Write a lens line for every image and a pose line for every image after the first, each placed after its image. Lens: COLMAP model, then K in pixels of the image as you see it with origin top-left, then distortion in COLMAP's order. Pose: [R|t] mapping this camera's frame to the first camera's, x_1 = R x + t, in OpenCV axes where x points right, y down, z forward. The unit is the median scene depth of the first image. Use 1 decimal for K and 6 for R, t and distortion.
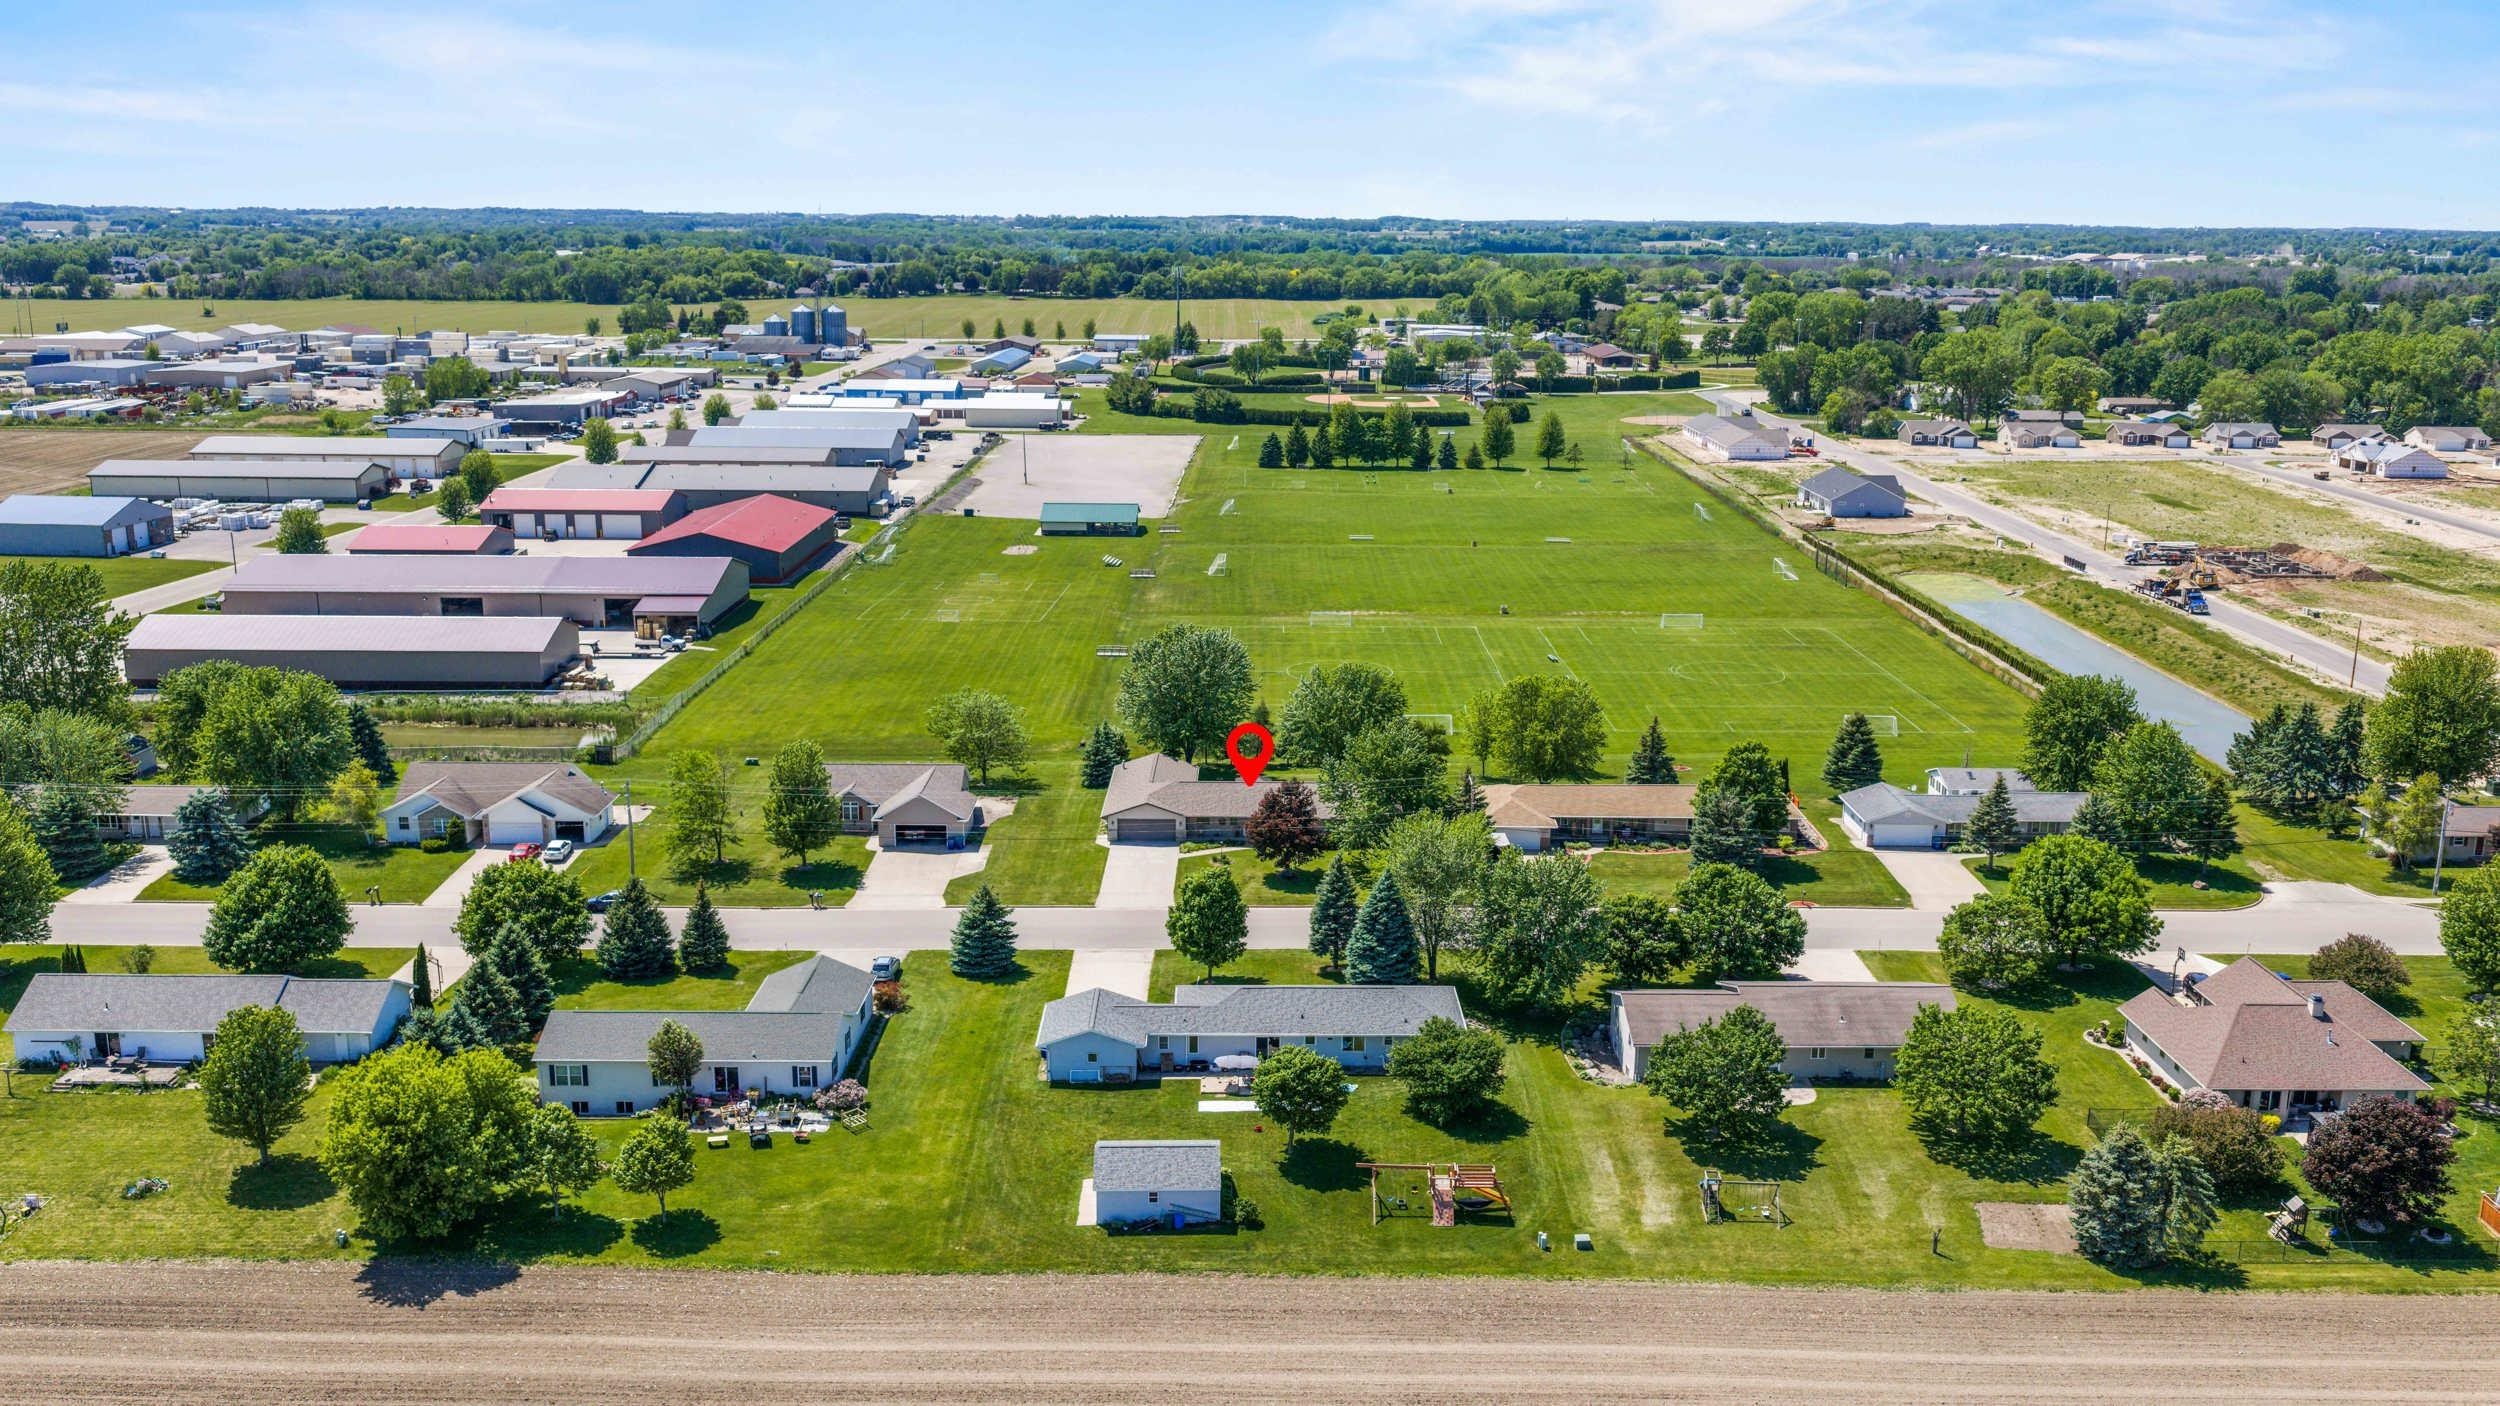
lens RADIAL K [[2059.6, 0, 1268.6], [0, 2059.6, 698.4], [0, 0, 1]] dist [0.034732, -0.075275]
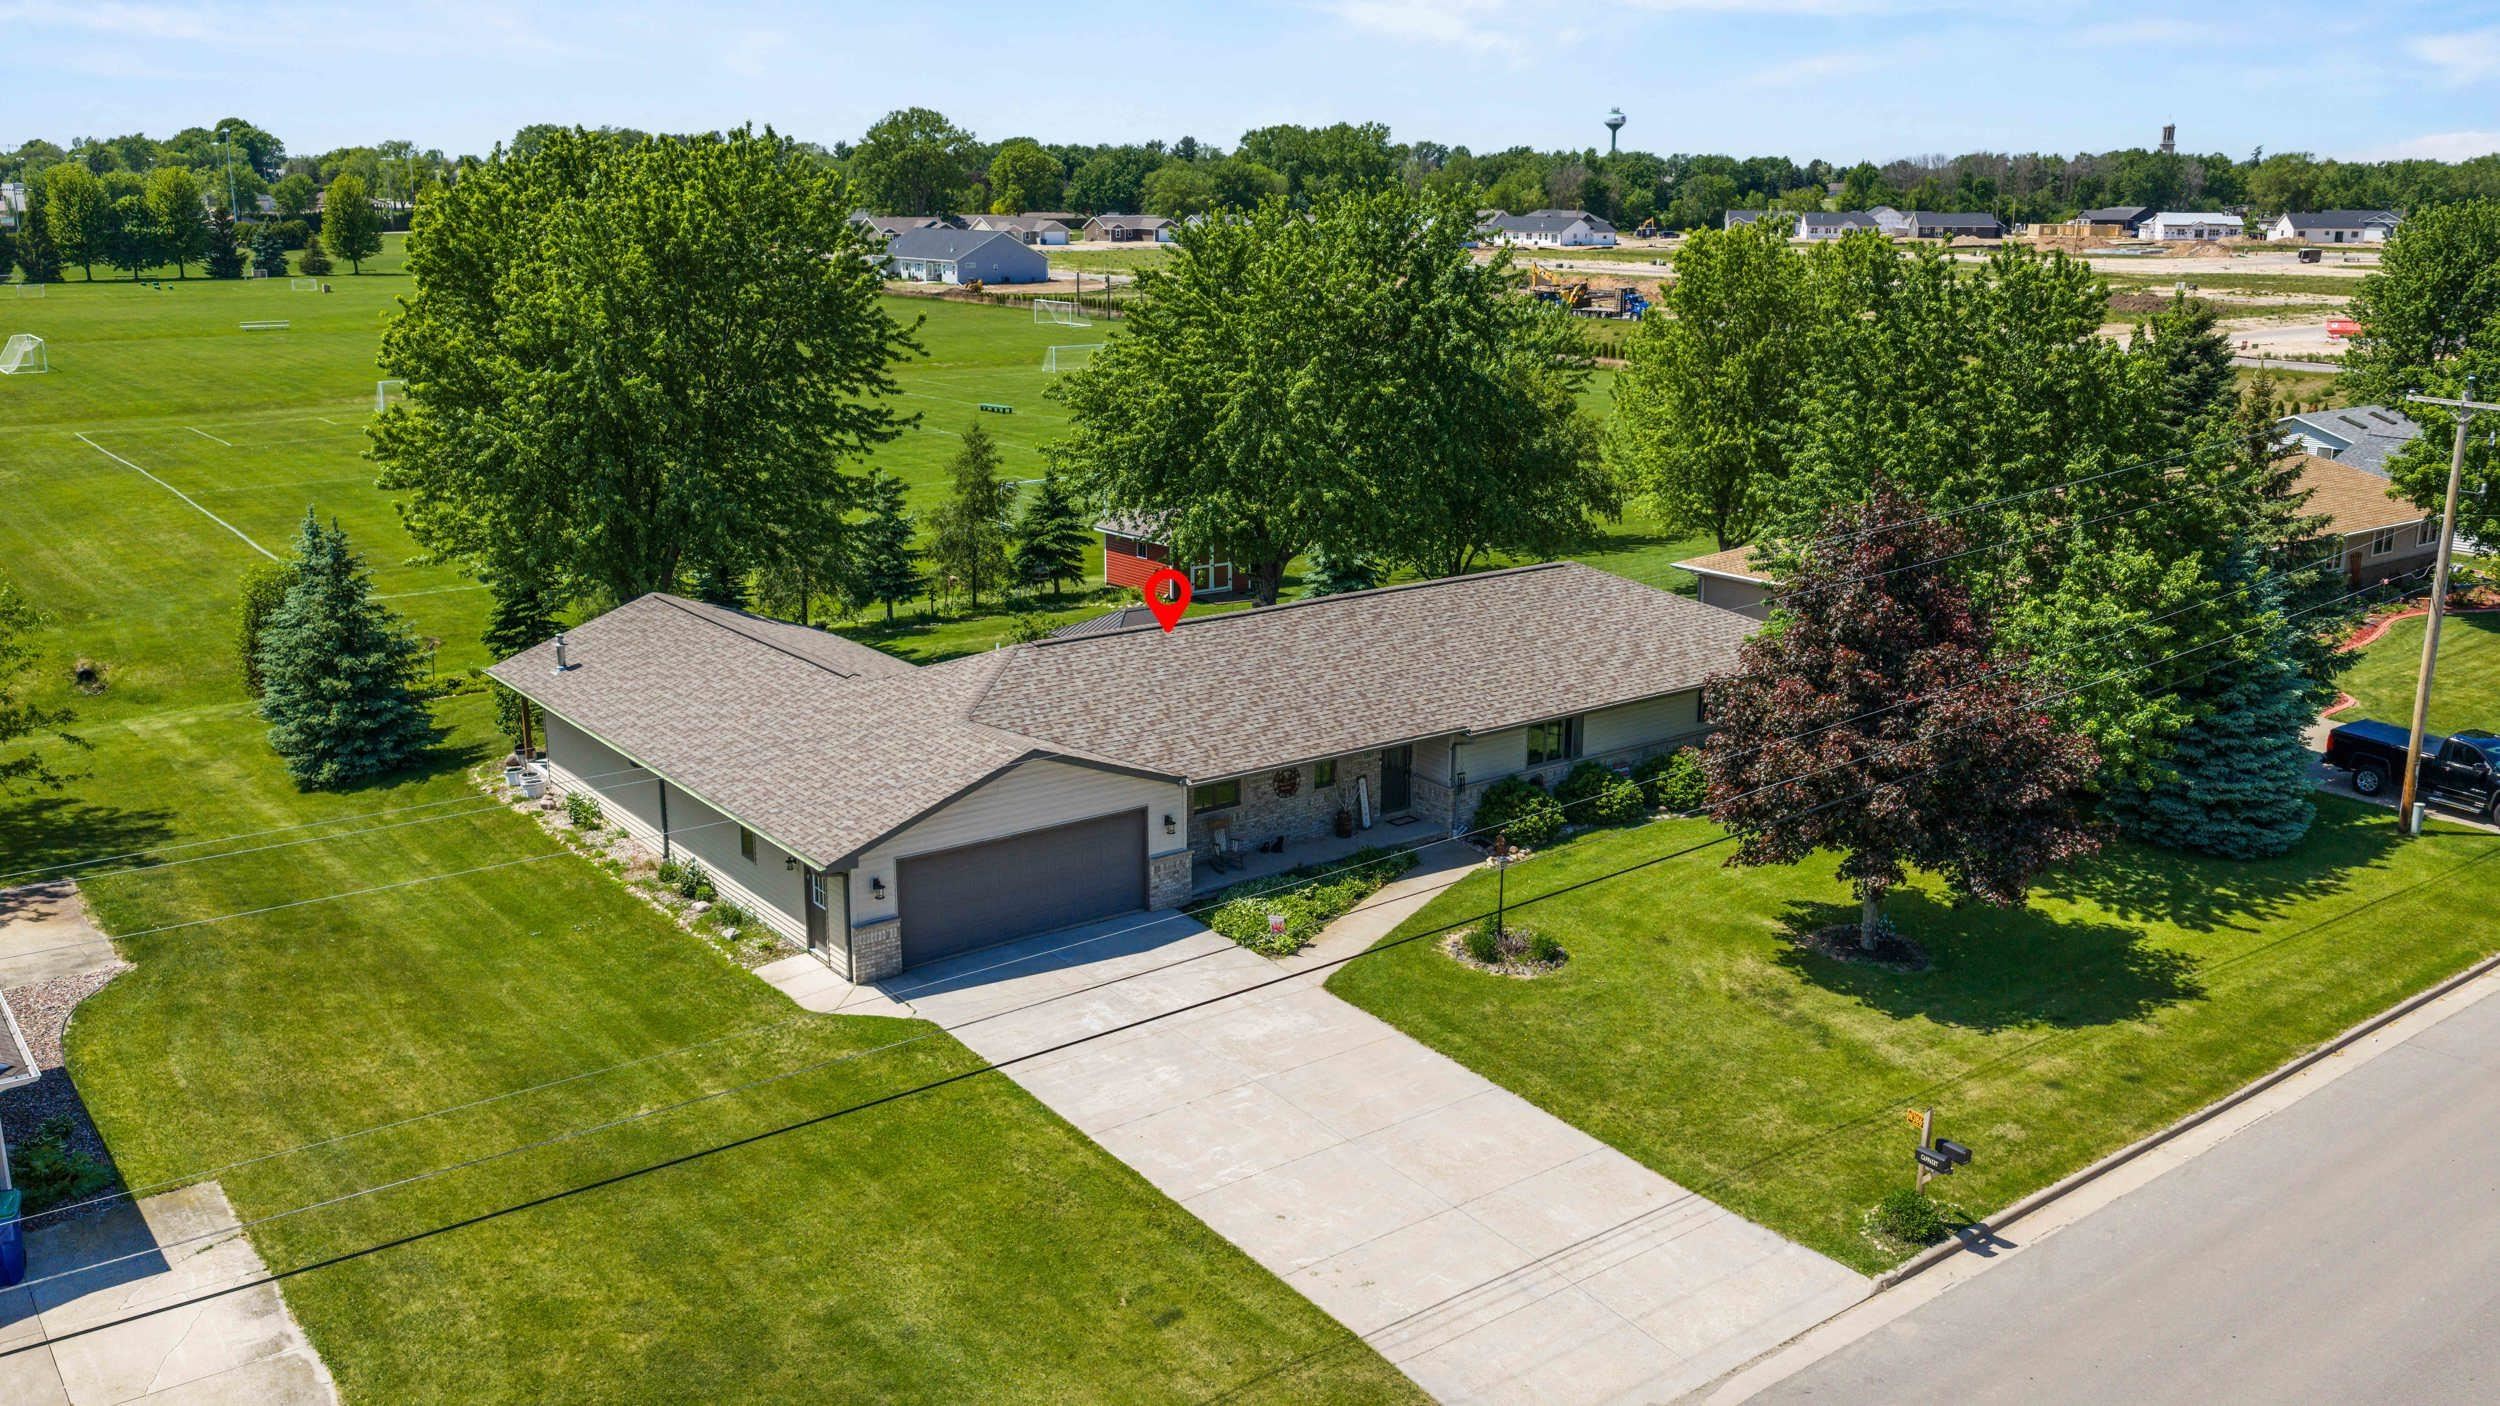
lens RADIAL K [[2059.6, 0, 1268.6], [0, 2059.6, 698.4], [0, 0, 1]] dist [0.034732, -0.075275]
pose [[0.793348, -0.152678, 0.589312, -0.095152], [0.139988, 0.987851, 0.067474, 0.021505], [-0.592454, 0.028966, 0.805083, 0.499826]]
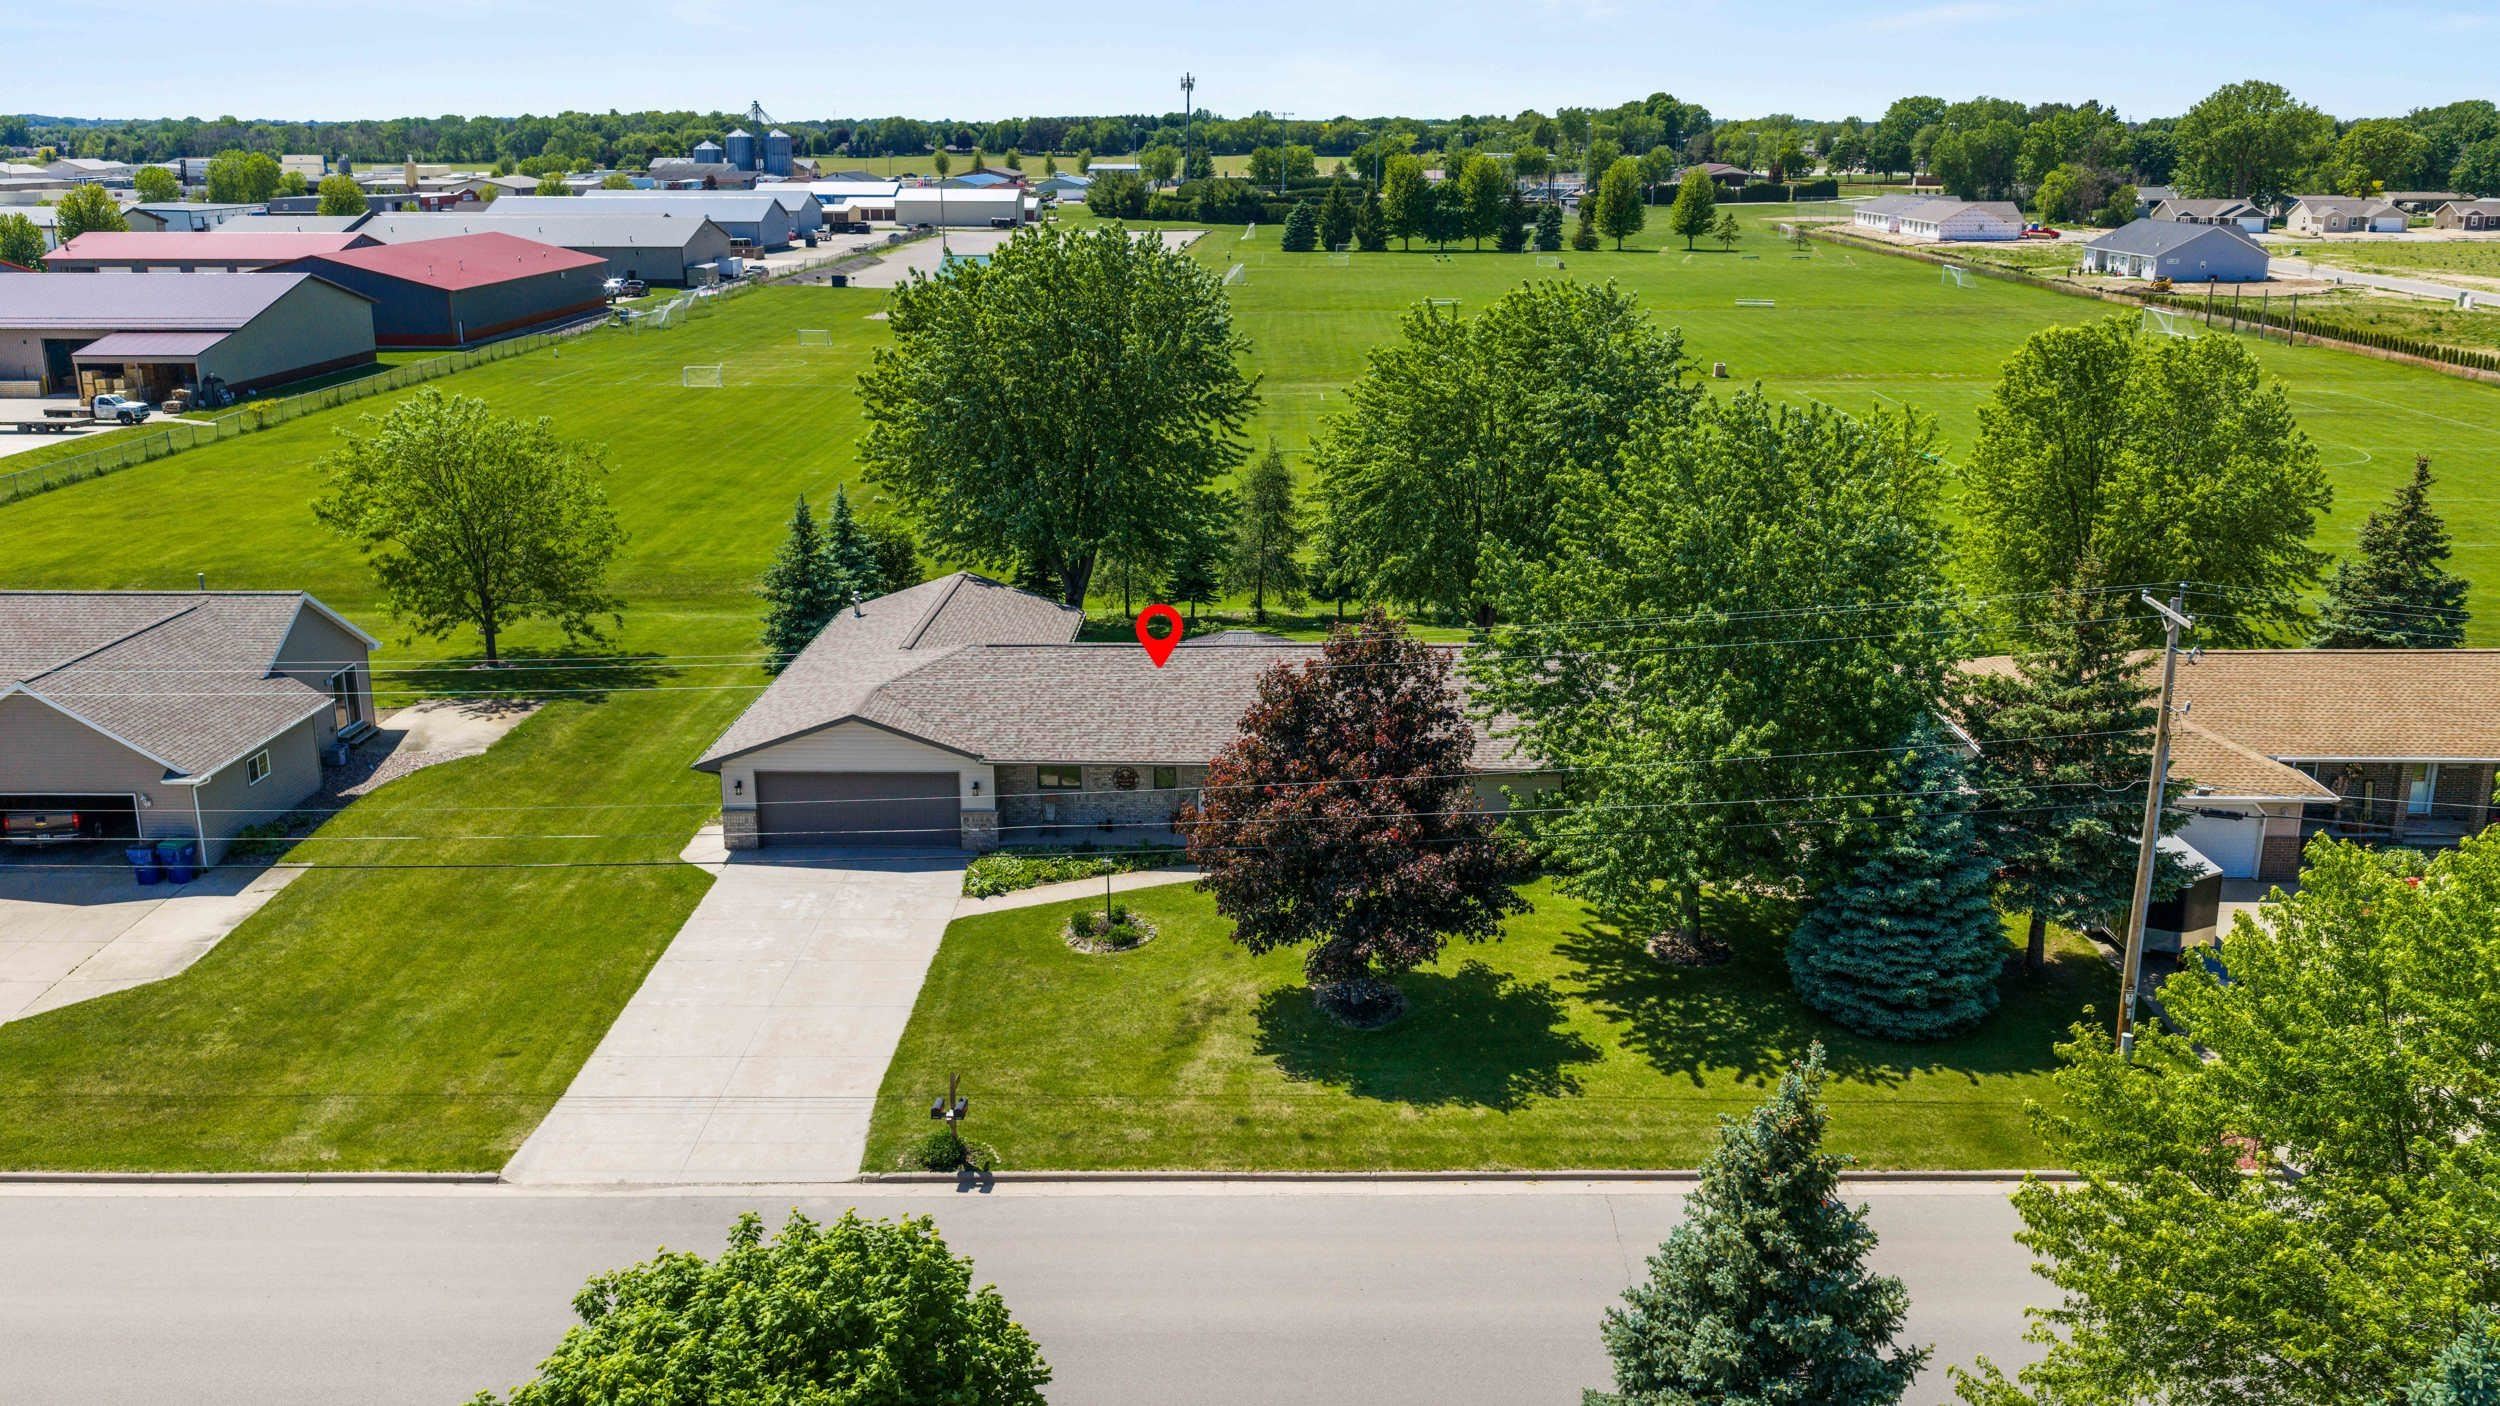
lens RADIAL K [[2059.6, 0, 1268.6], [0, 2059.6, 698.4], [0, 0, 1]] dist [0.034732, -0.075275]
pose [[0.999877, -0.003188, -0.015325, 0.001264], [0.003777, 0.999250, 0.038545, 0.022794], [0.015191, -0.038598, 0.999139, 0.434277]]
